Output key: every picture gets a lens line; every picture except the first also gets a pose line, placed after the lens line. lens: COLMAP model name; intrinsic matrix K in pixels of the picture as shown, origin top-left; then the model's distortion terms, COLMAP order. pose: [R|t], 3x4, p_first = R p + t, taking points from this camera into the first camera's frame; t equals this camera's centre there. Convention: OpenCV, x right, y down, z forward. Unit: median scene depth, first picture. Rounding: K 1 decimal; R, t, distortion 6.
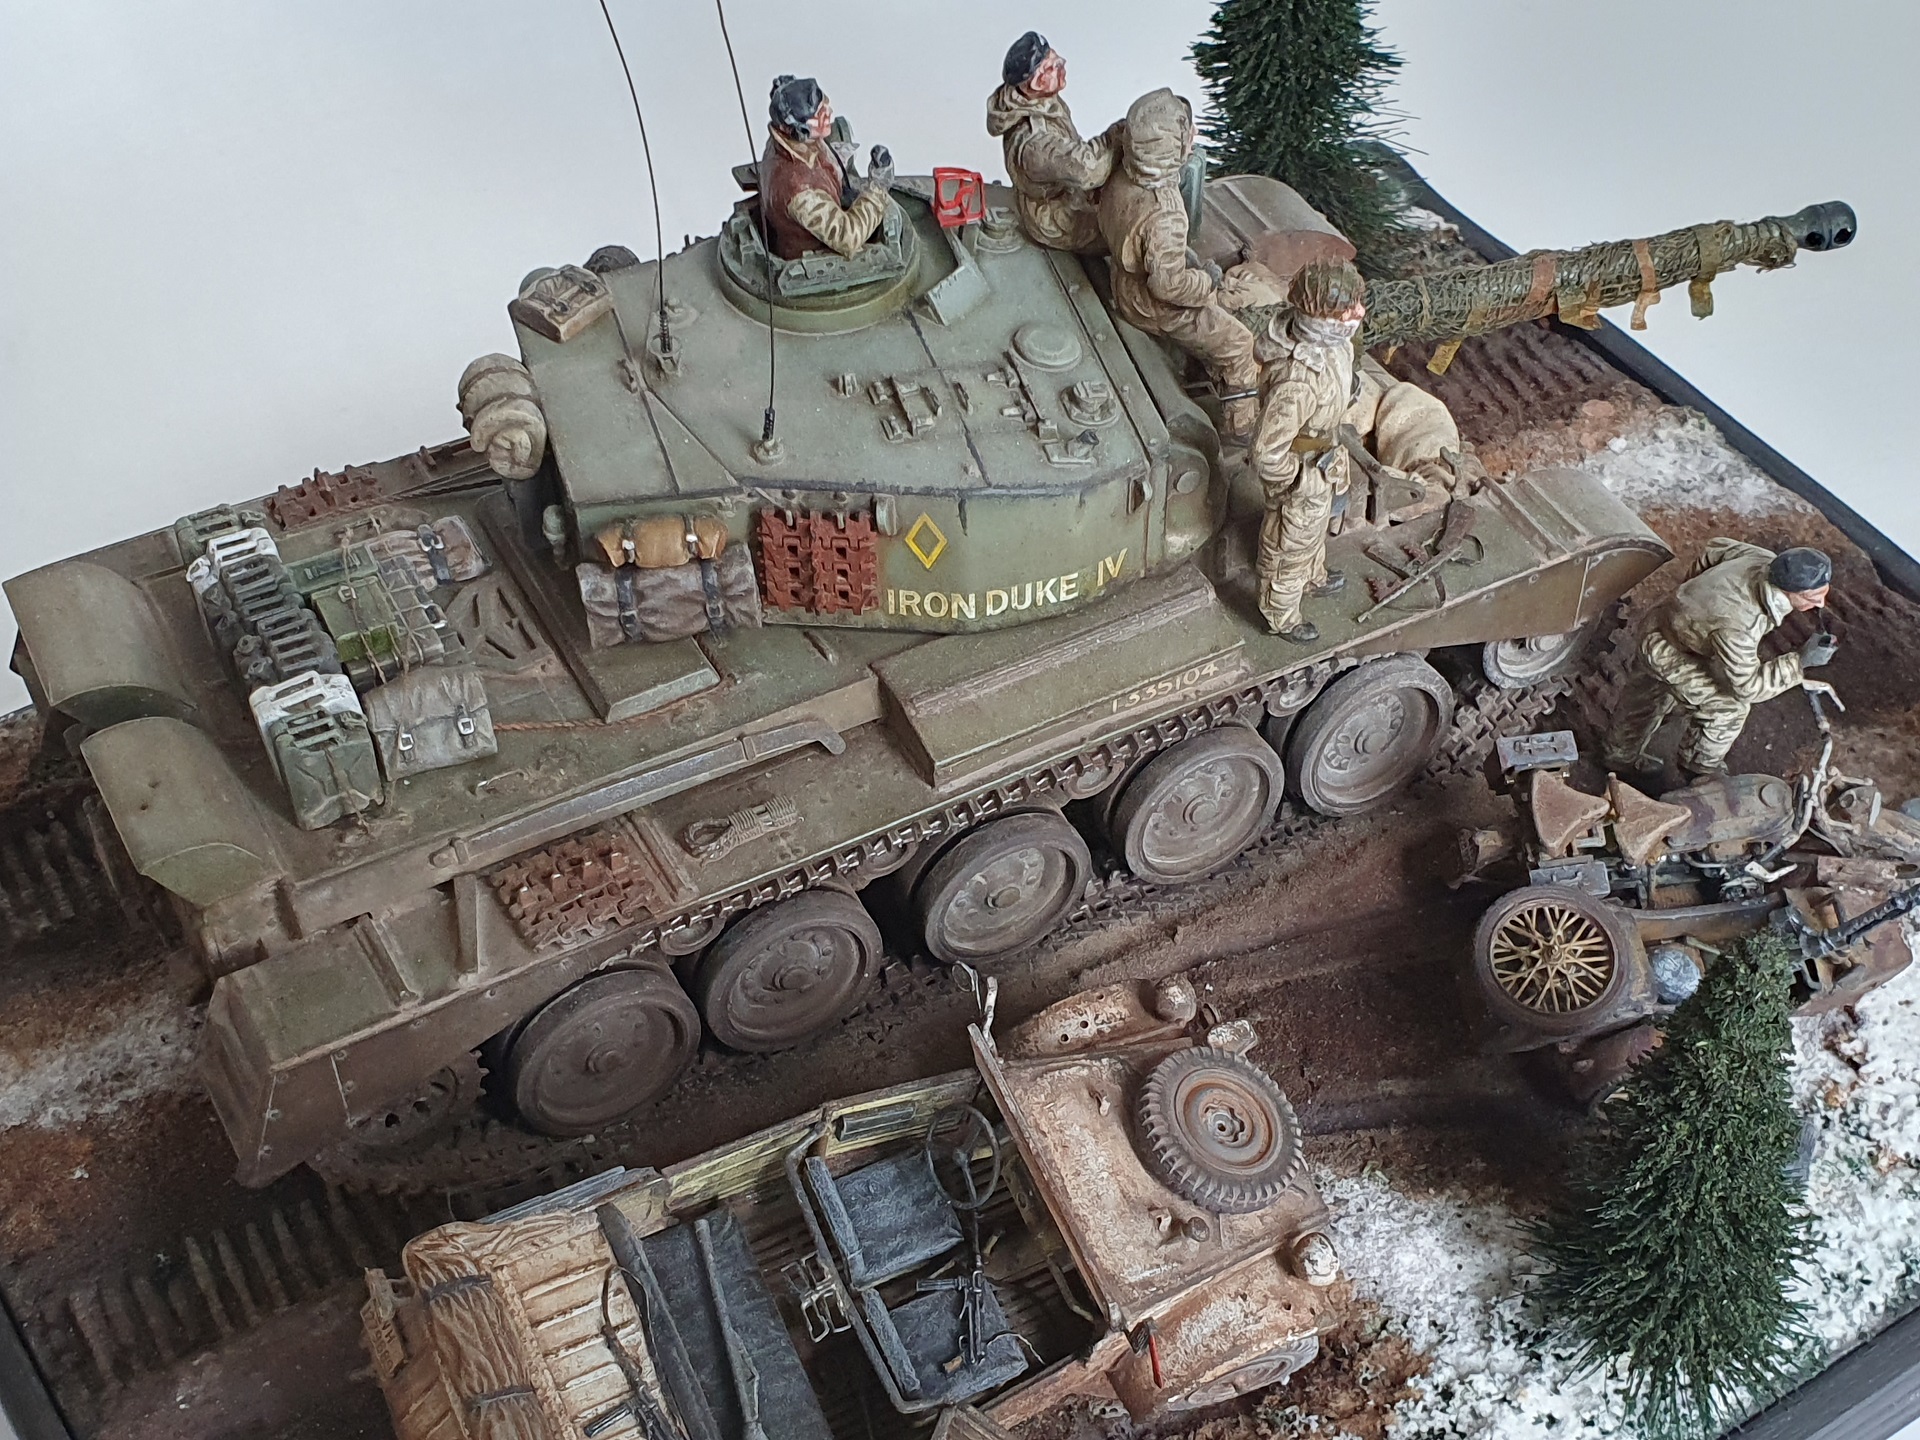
lens RADIAL K [[2848.8, 0, 943.1], [0, 2848.8, 798.2], [0, 0, 1]] dist [0.314235, -1.294316]
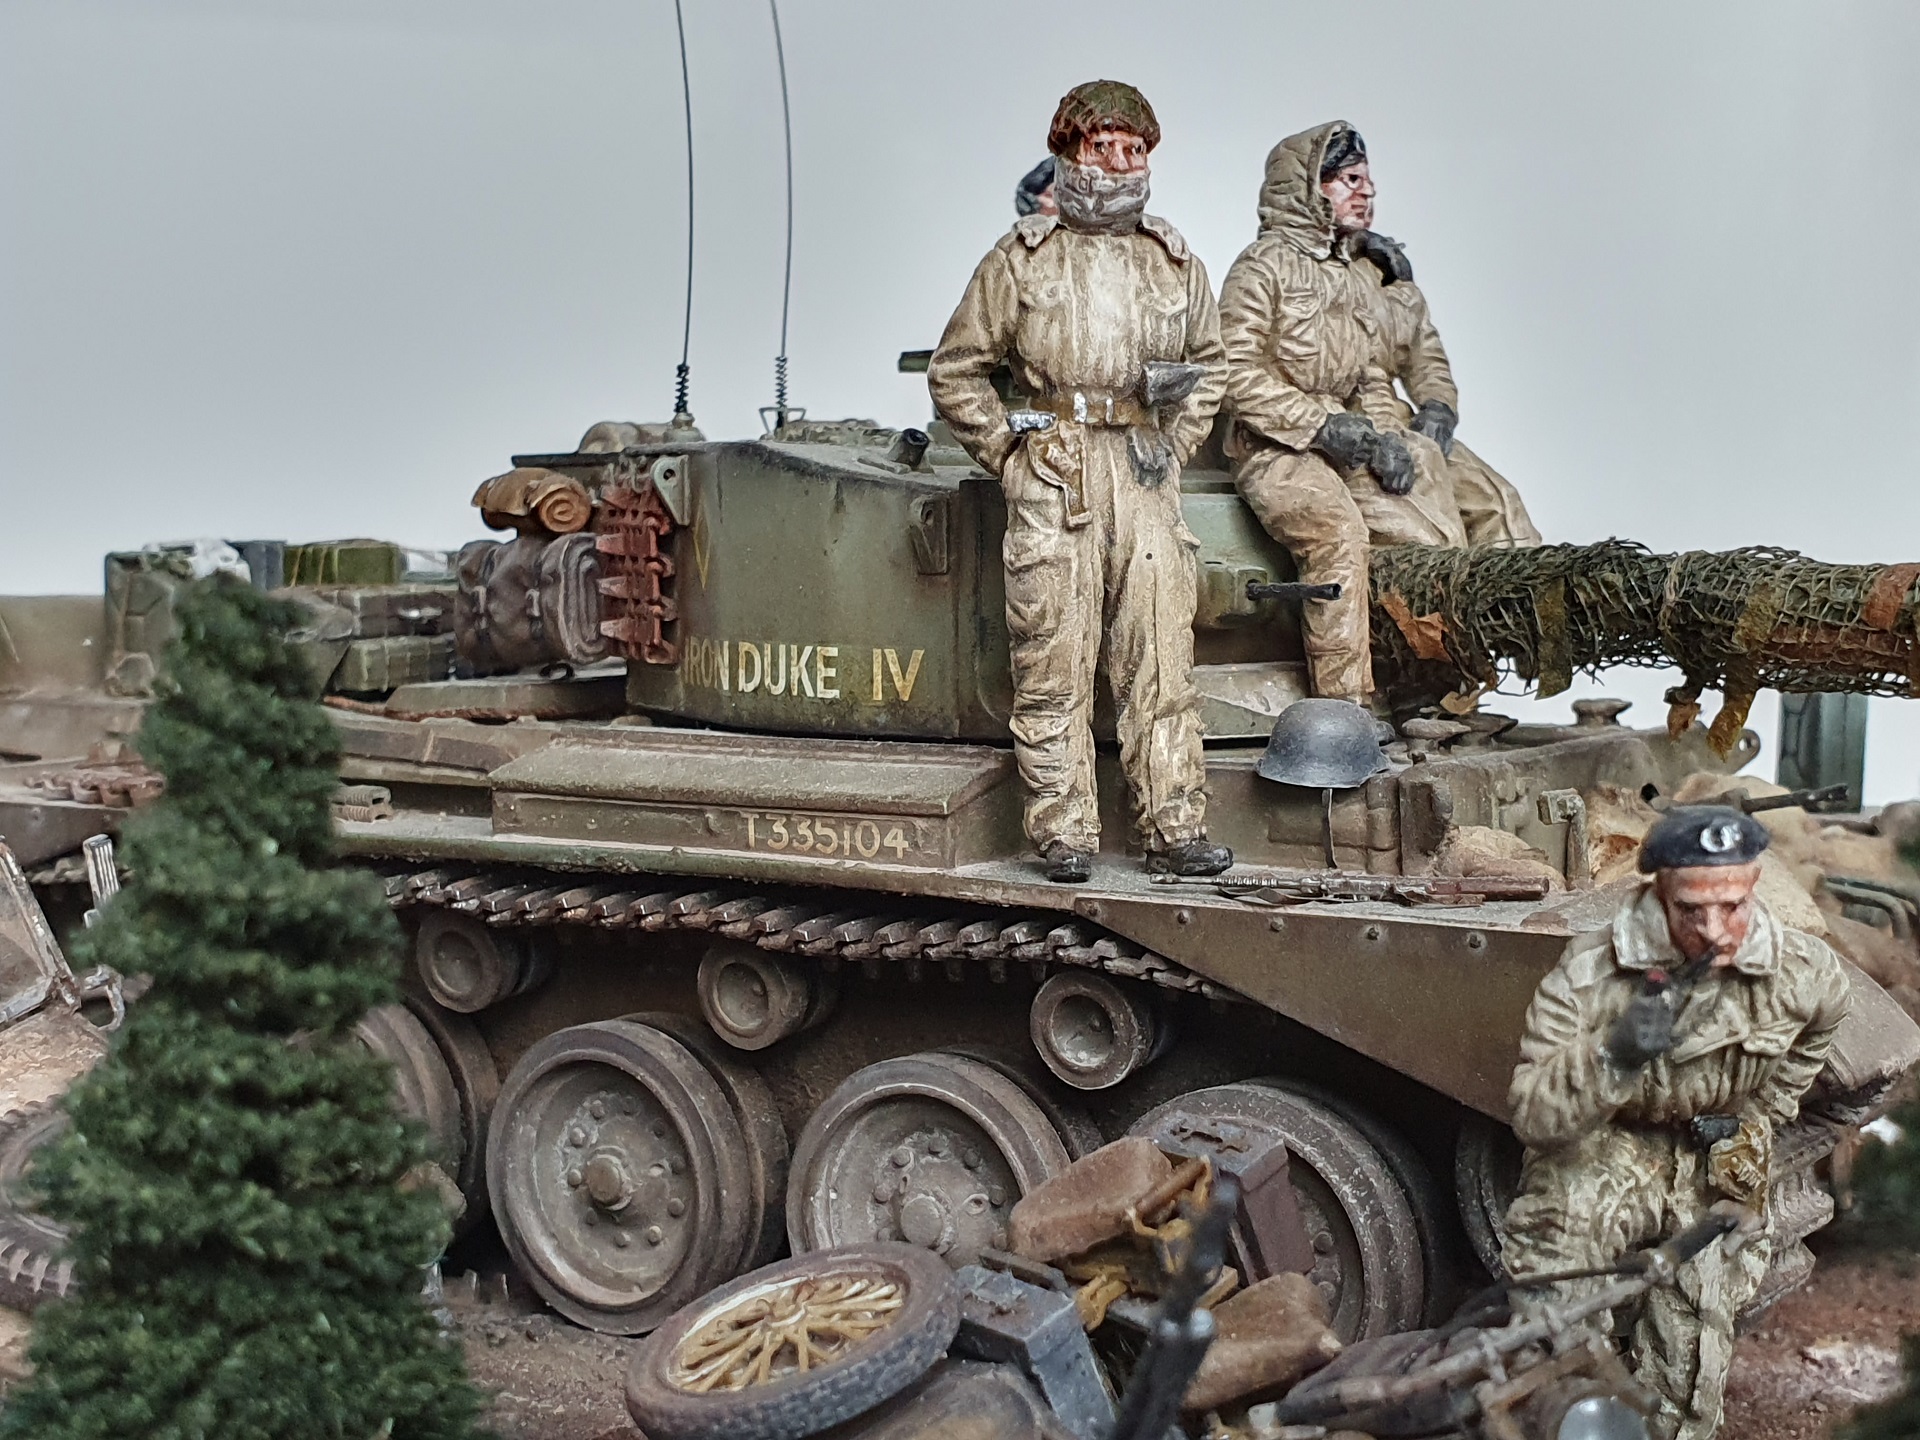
lens RADIAL K [[2963.0, 0, 963.3], [0, 2963.0, 776.3], [0, 0, 1]] dist [0.340319, -1.664551]
pose [[0.487252, 0.094366, -0.868148, 0.639600], [-0.646222, 0.707622, -0.285778, 0.112820], [0.587352, 0.700262, 0.405771, 0.767802]]
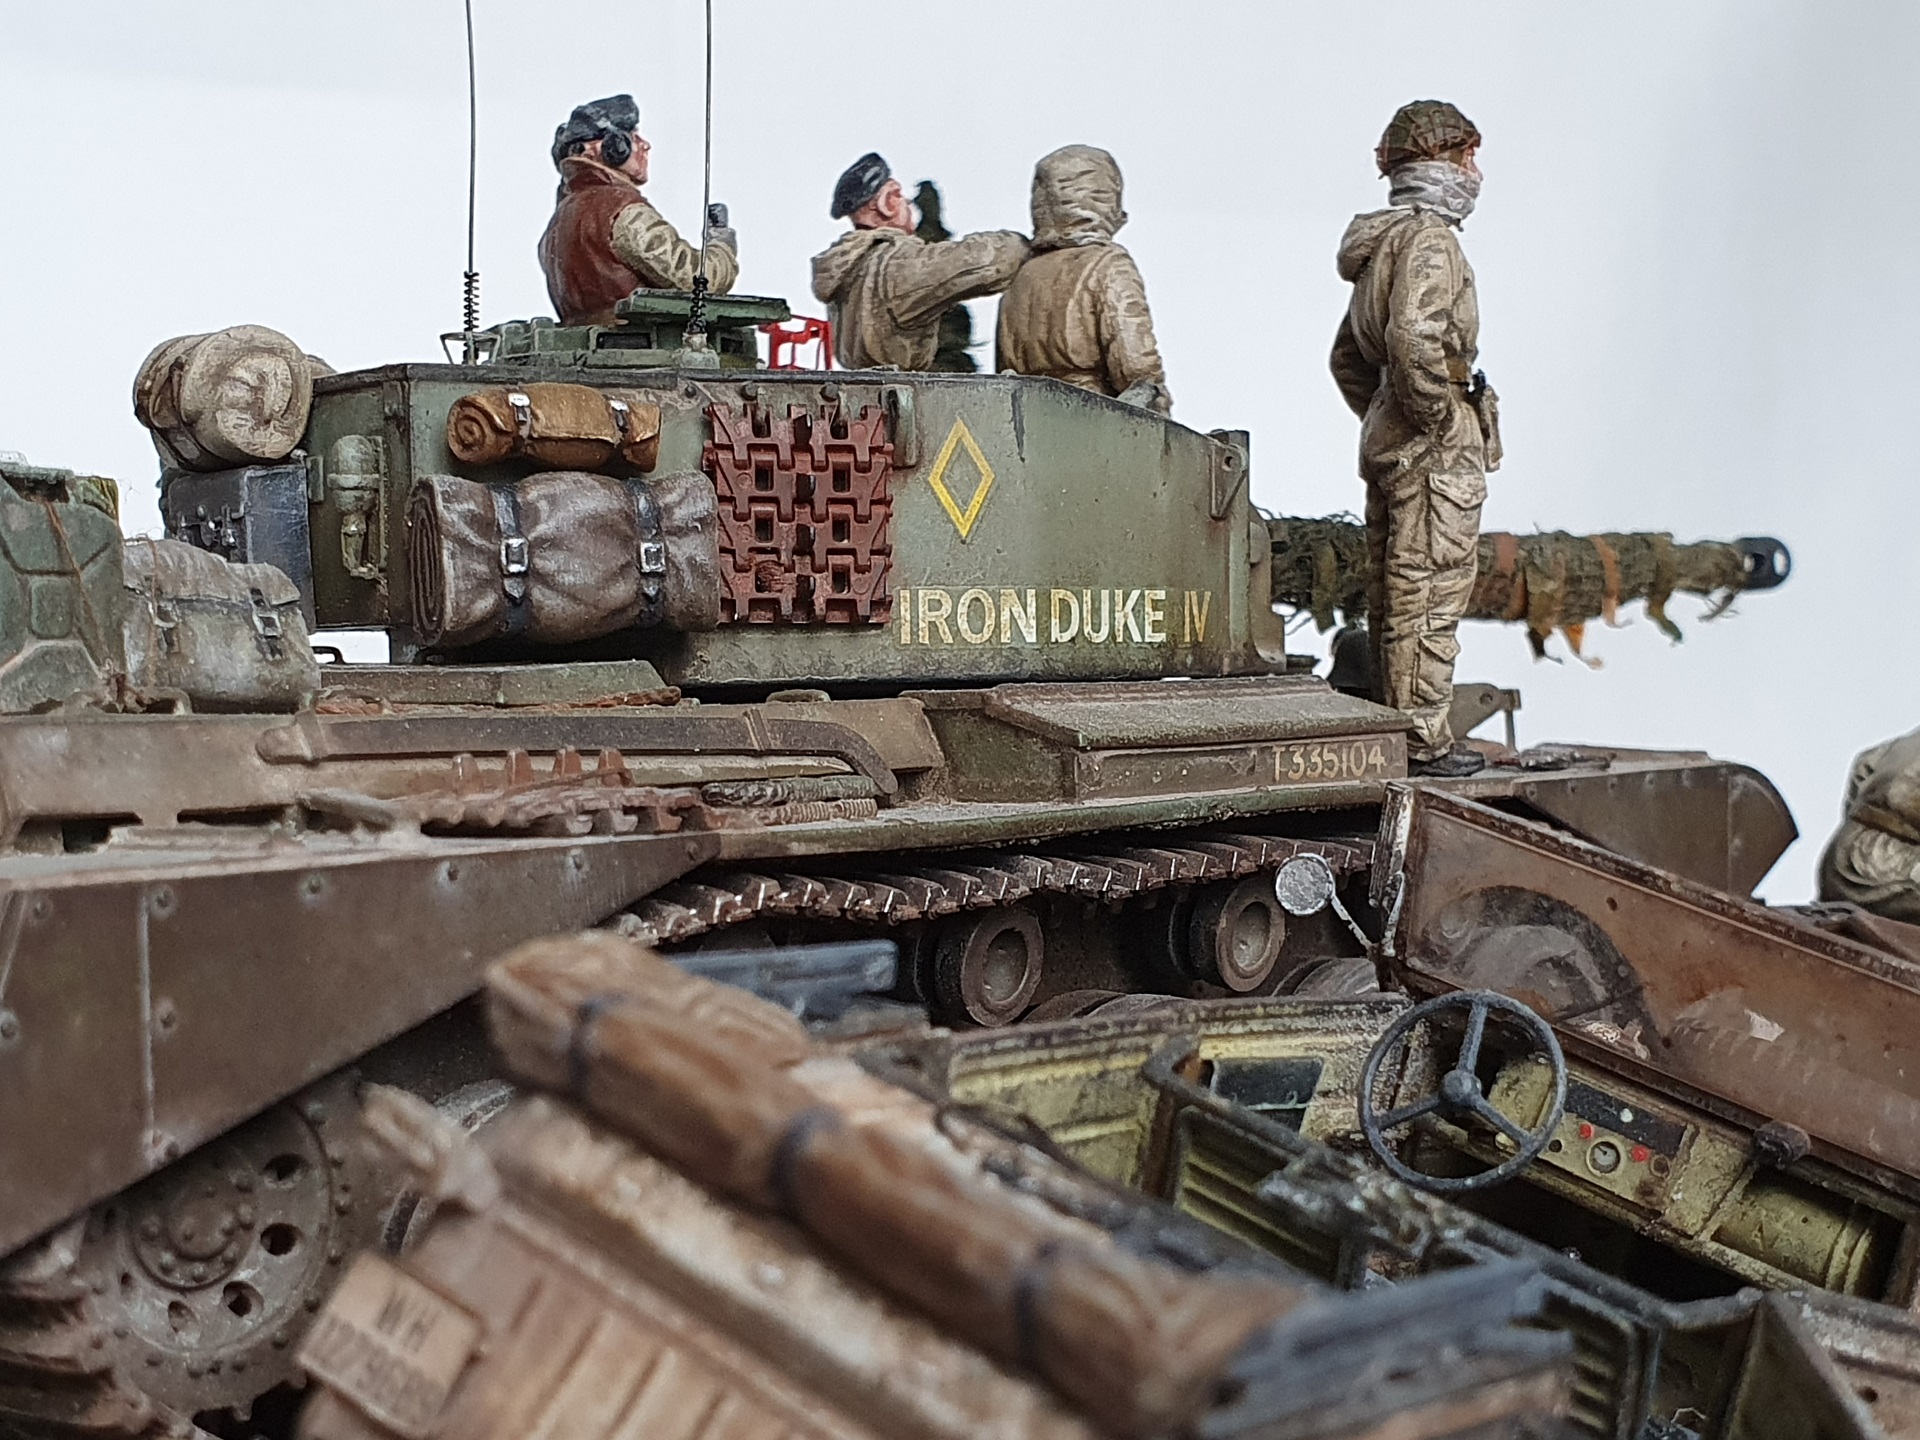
lens RADIAL K [[2920.1, 0, 928.6], [0, 2920.1, 794.8], [0, 0, 1]] dist [0.345617, -1.822970]
pose [[0.929170, -0.013301, 0.369414, -0.244561], [0.270116, 0.706659, -0.653965, 0.367490], [-0.252351, 0.707429, 0.660199, 0.613474]]
